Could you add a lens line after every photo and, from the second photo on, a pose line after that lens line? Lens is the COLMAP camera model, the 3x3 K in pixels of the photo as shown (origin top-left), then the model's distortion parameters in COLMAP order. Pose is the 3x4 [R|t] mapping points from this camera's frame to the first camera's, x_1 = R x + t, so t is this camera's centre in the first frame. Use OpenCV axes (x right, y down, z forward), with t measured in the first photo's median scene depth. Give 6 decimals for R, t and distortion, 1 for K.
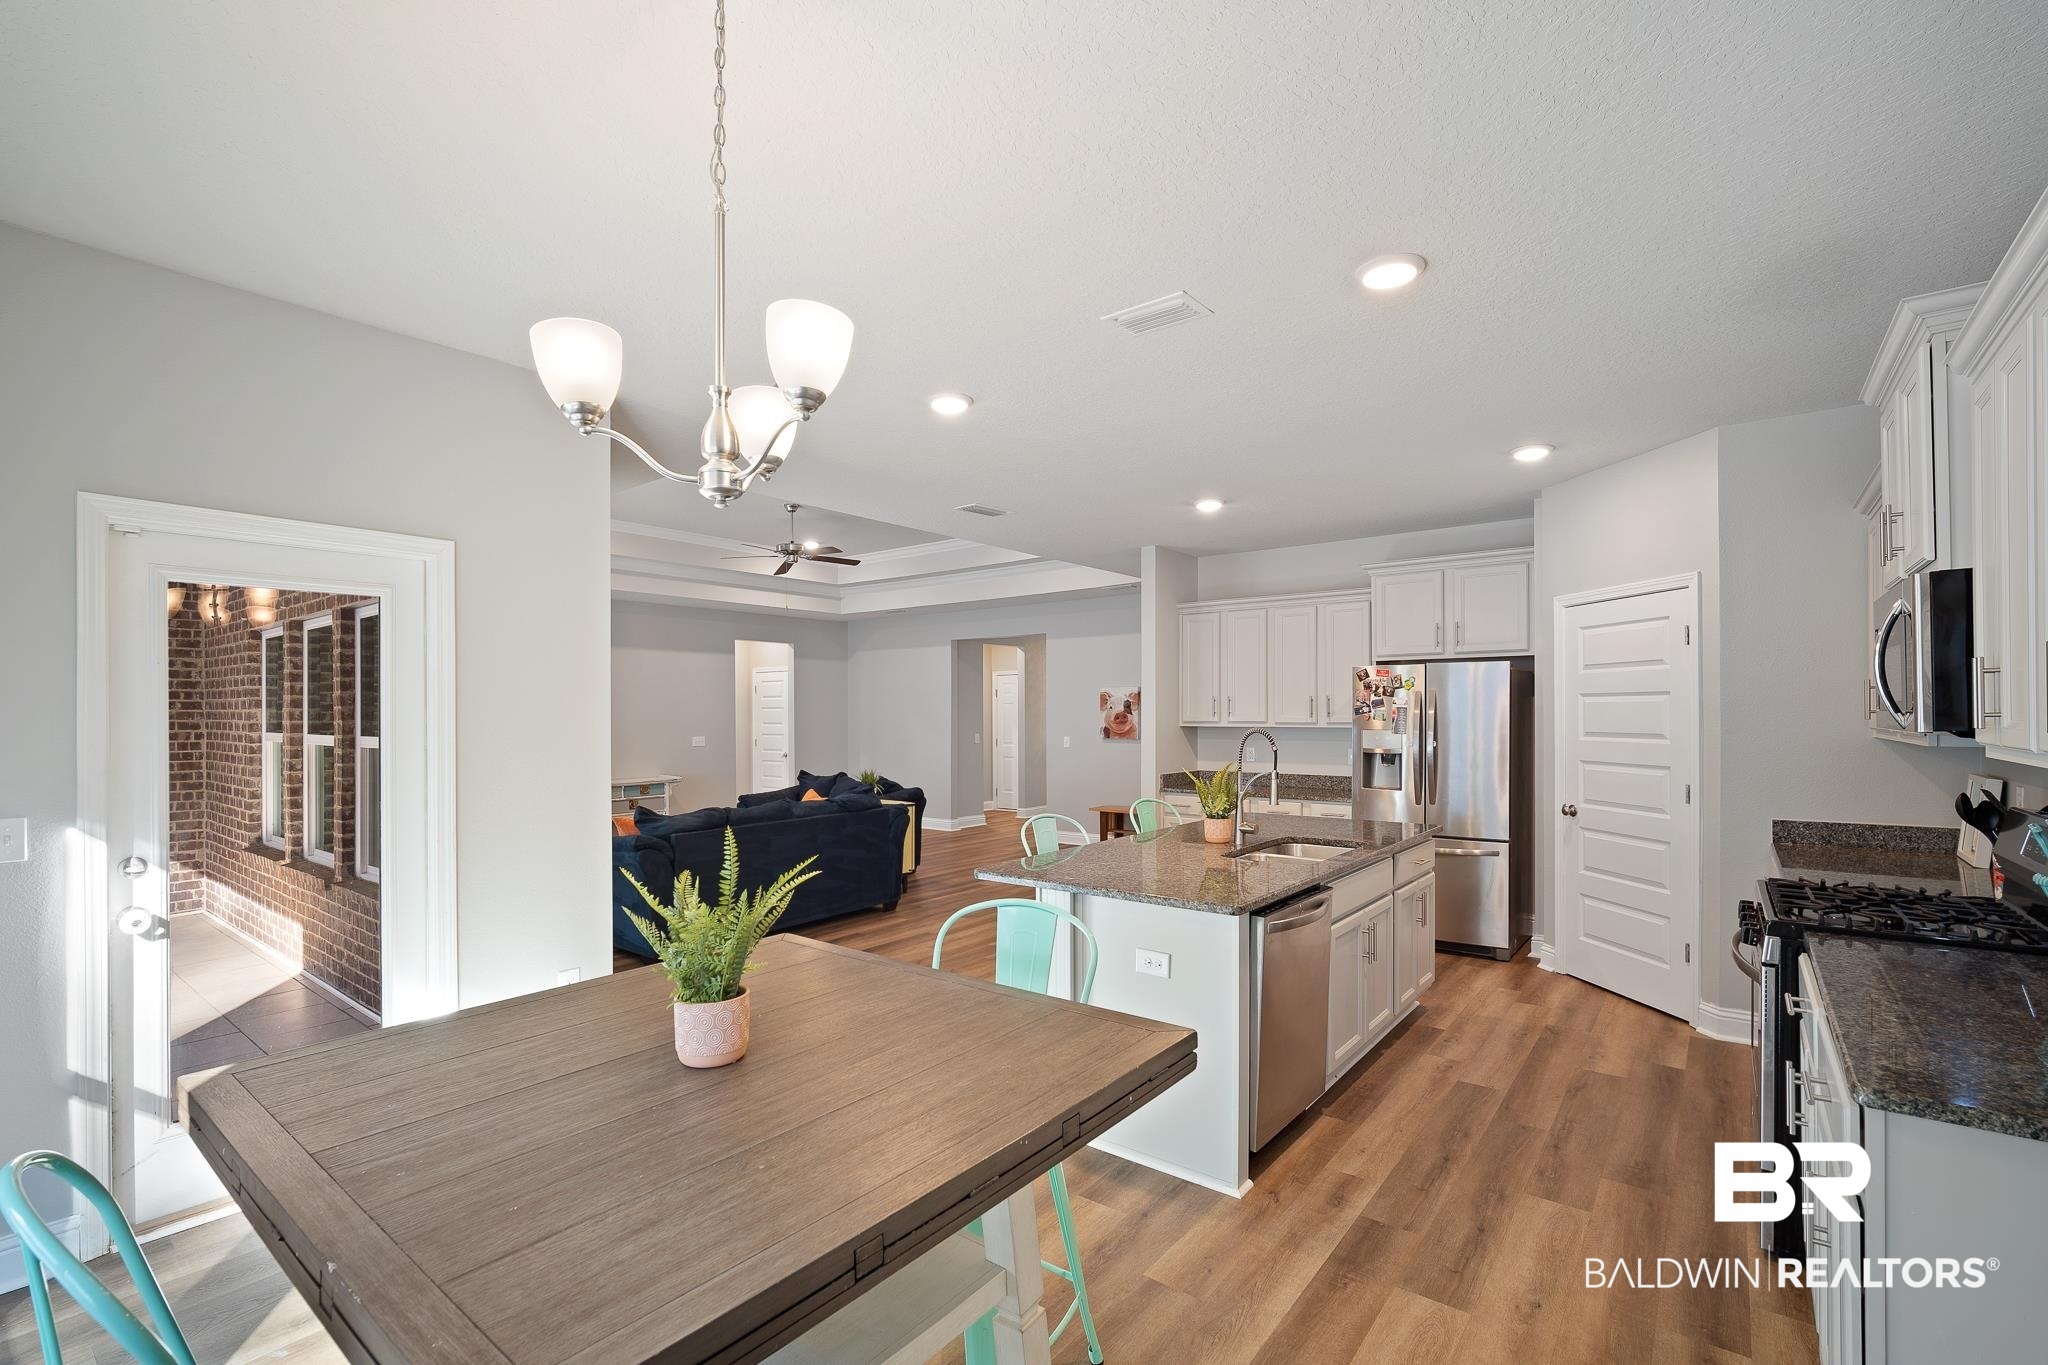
lens RADIAL K [[904.1, 0, 1011.1], [0, 904.1, 709.0], [0, 0, 1]] dist [-0.003343, -0.000183]
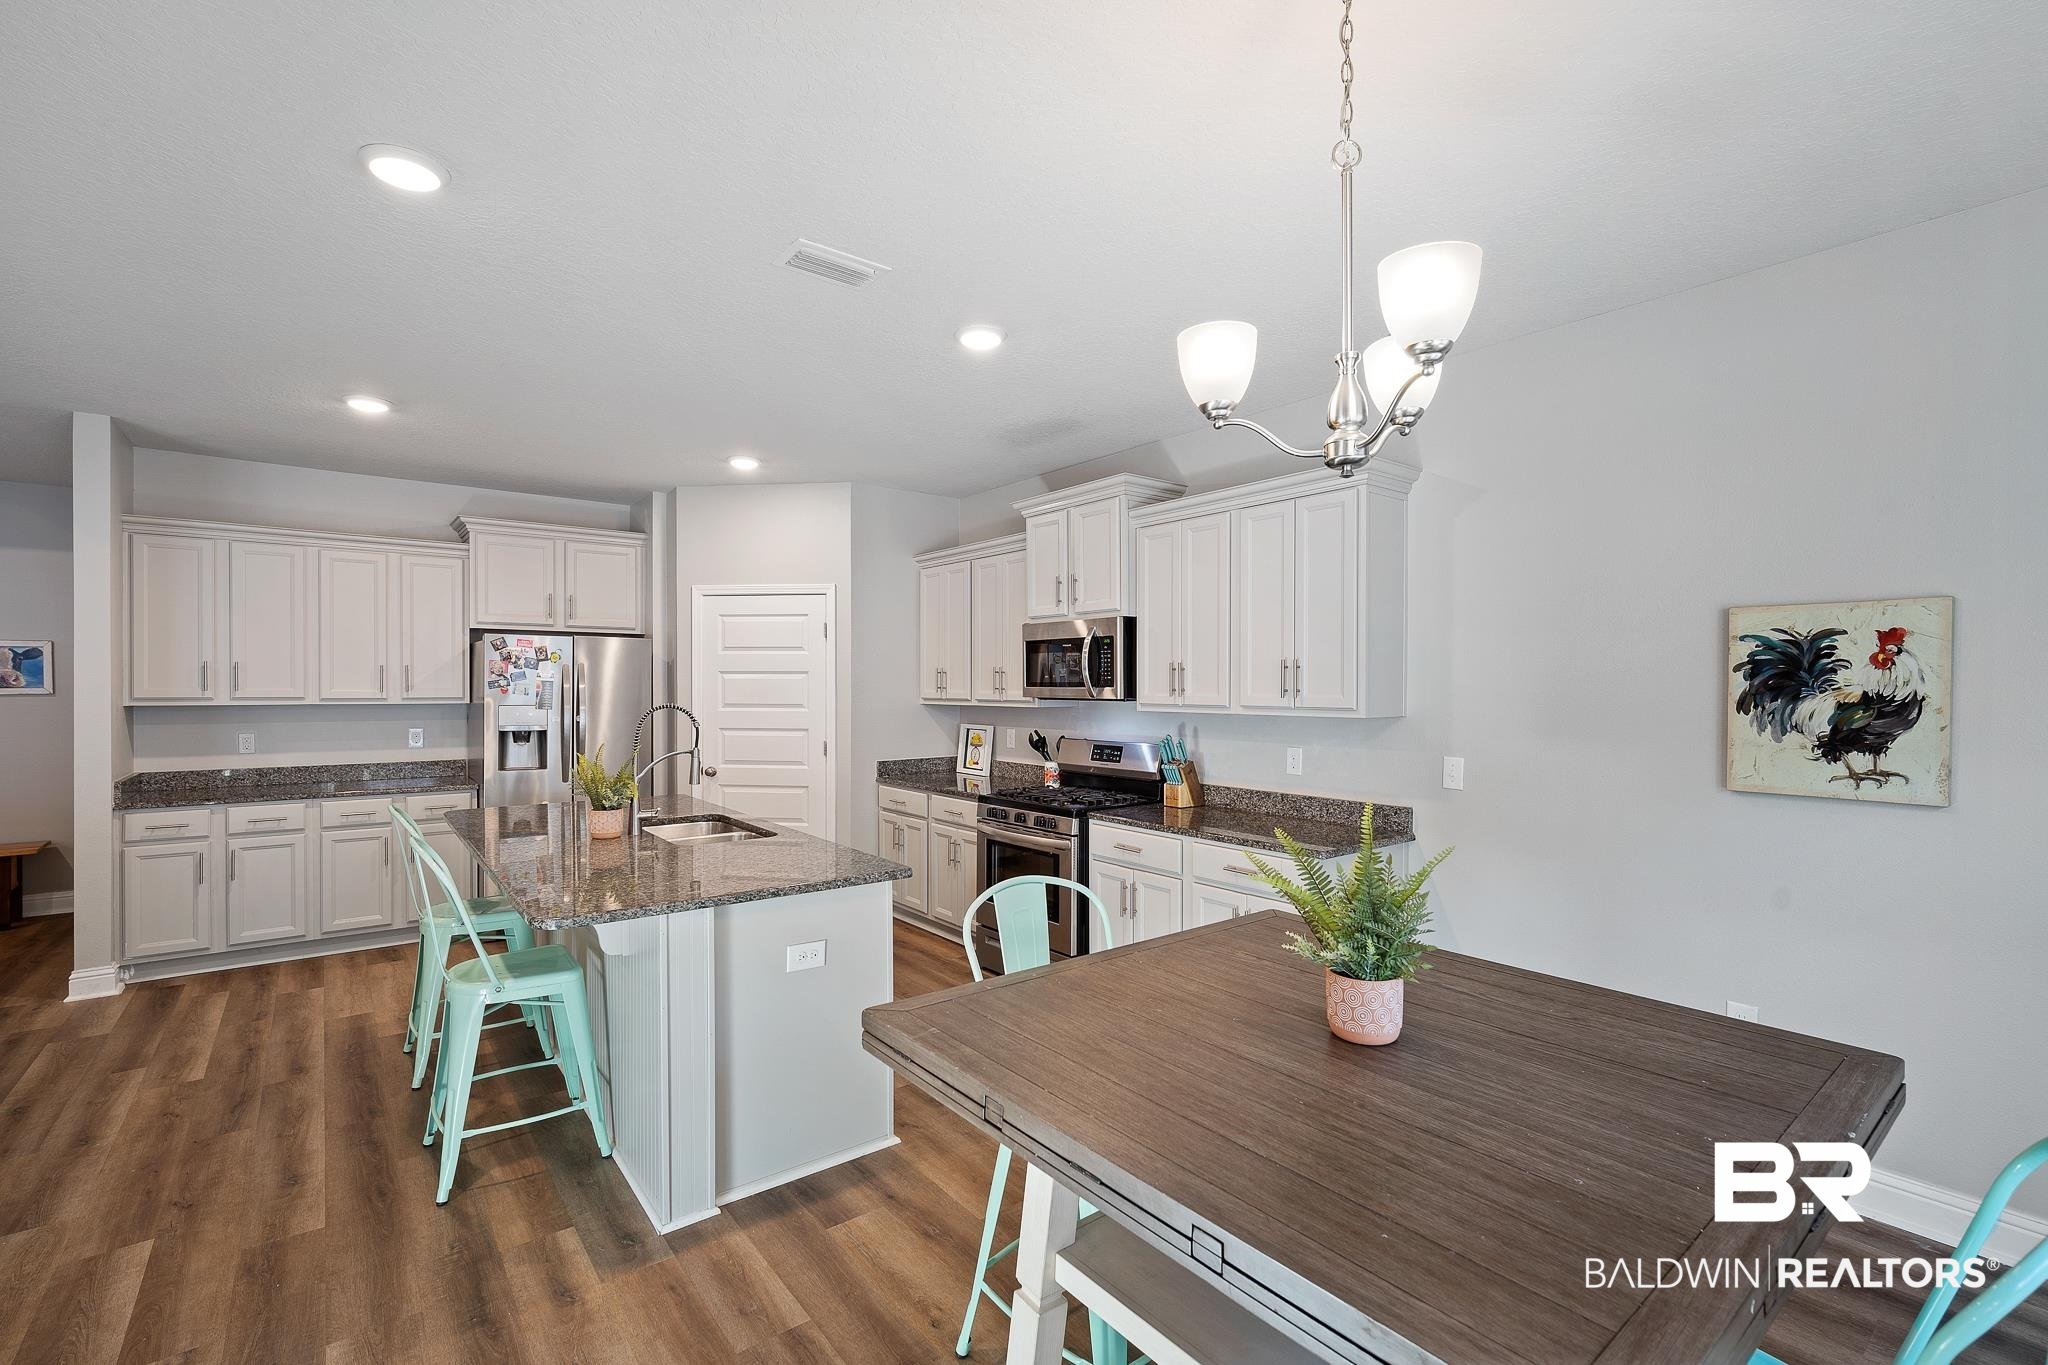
lens RADIAL K [[899.0, 0, 1020.4], [0, 899.0, 689.5], [0, 0, 1]] dist [-0.004472, -0.000248]
pose [[0.229468, 0.000736, 0.973316, -0.254426], [-0.007901, 0.999968, 0.001107, 0.001624], [-0.973284, -0.007944, 0.229467, 0.211494]]
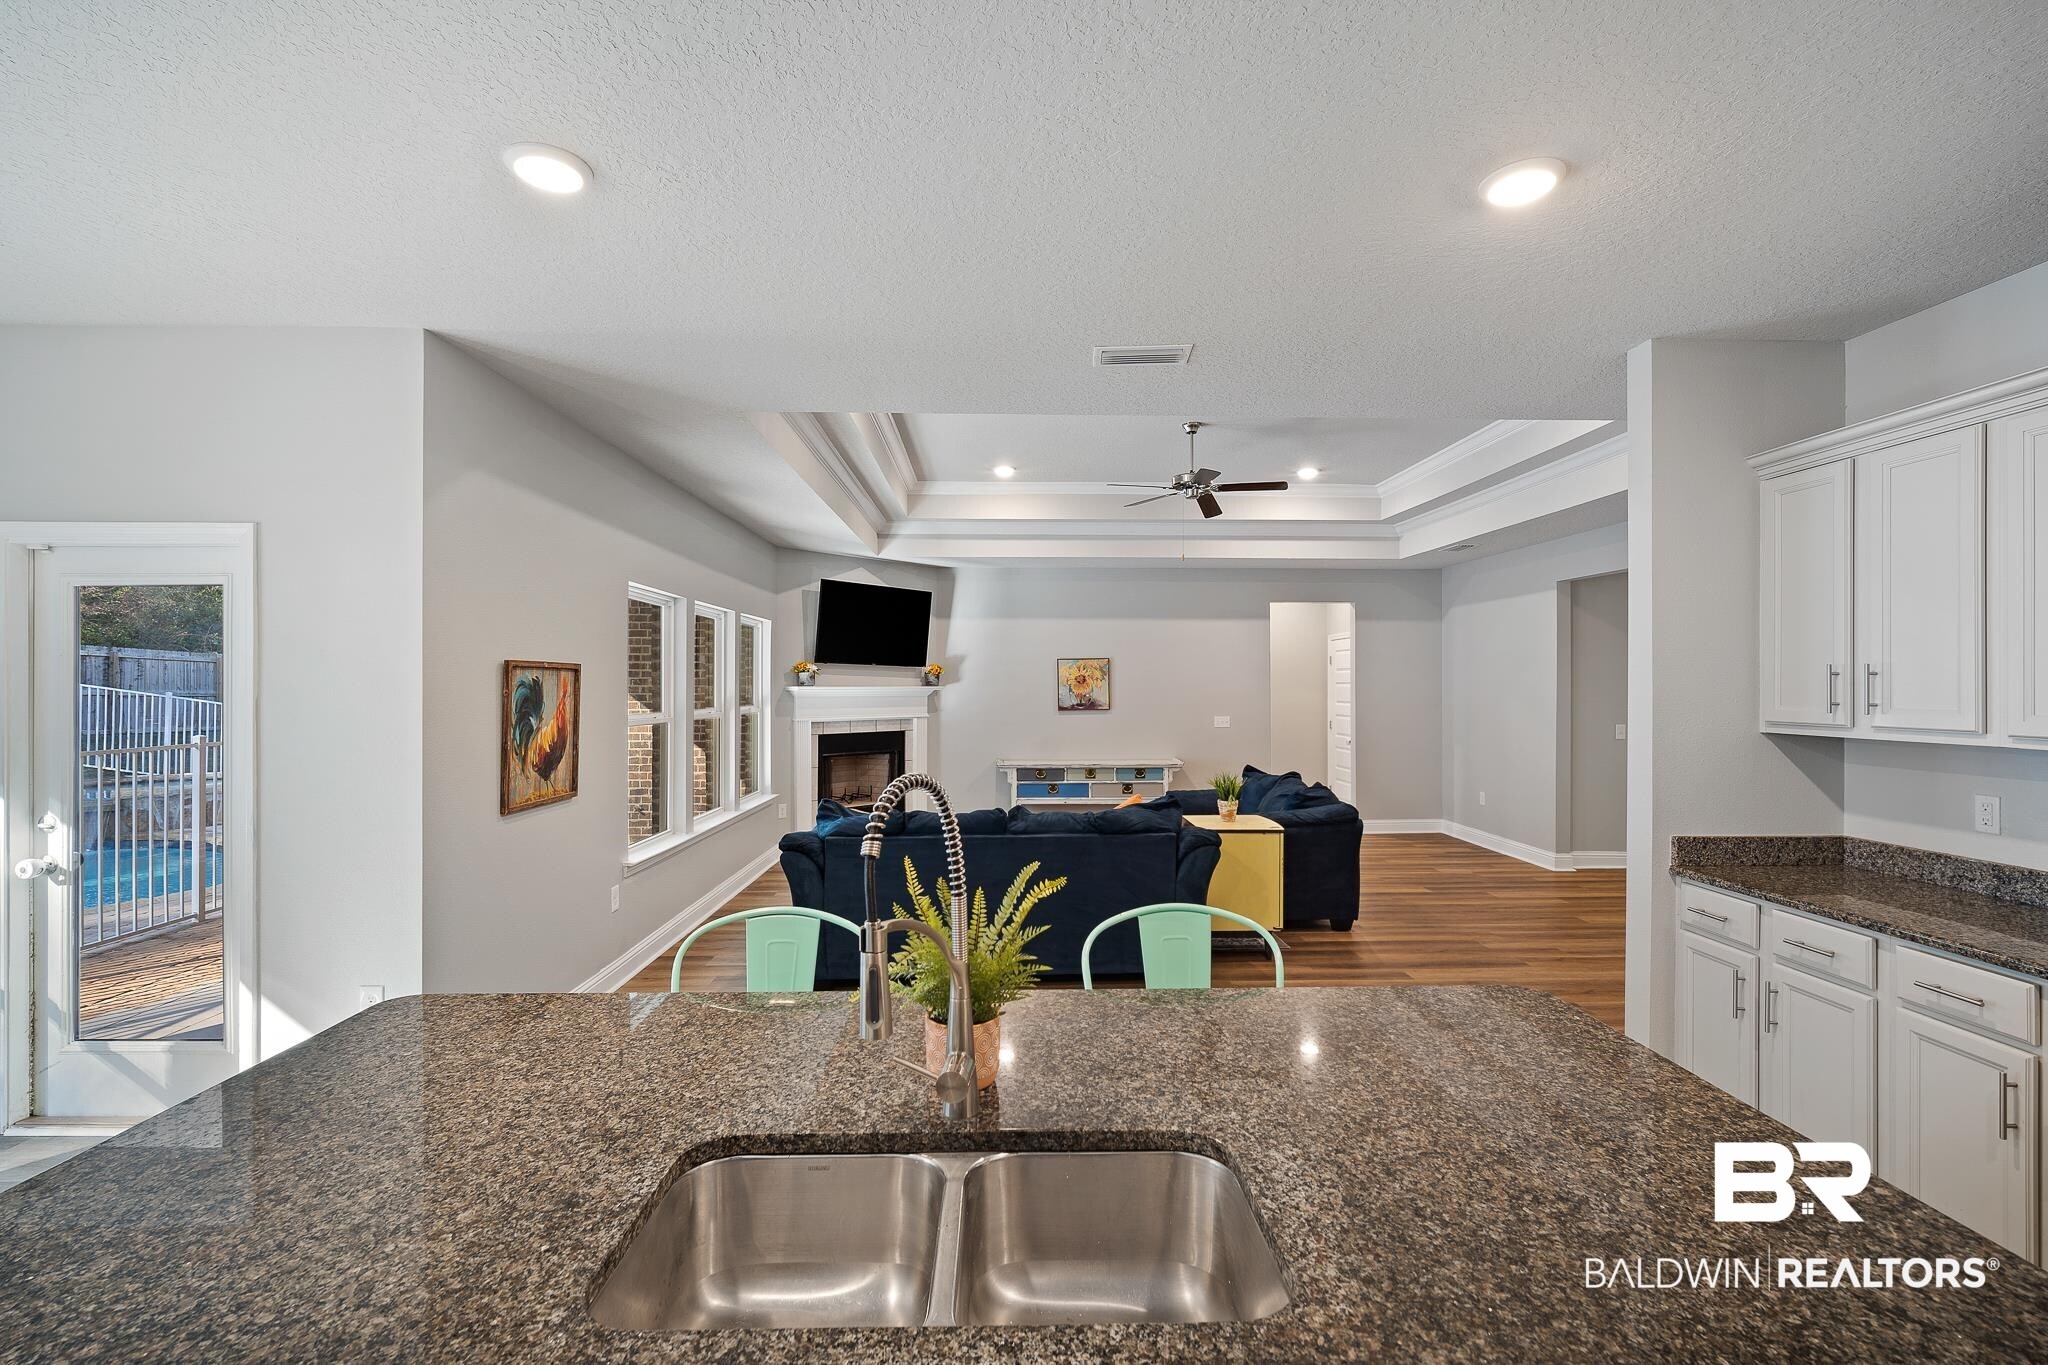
lens RADIAL K [[899.0, 0, 1020.4], [0, 899.0, 689.5], [0, 0, 1]] dist [-0.004472, -0.000248]
pose [[0.643217, 0.007527, -0.765647, 0.257386], [0.000571, 0.999947, 0.010311, -0.005820], [0.765684, -0.007069, 0.643178, 0.392908]]
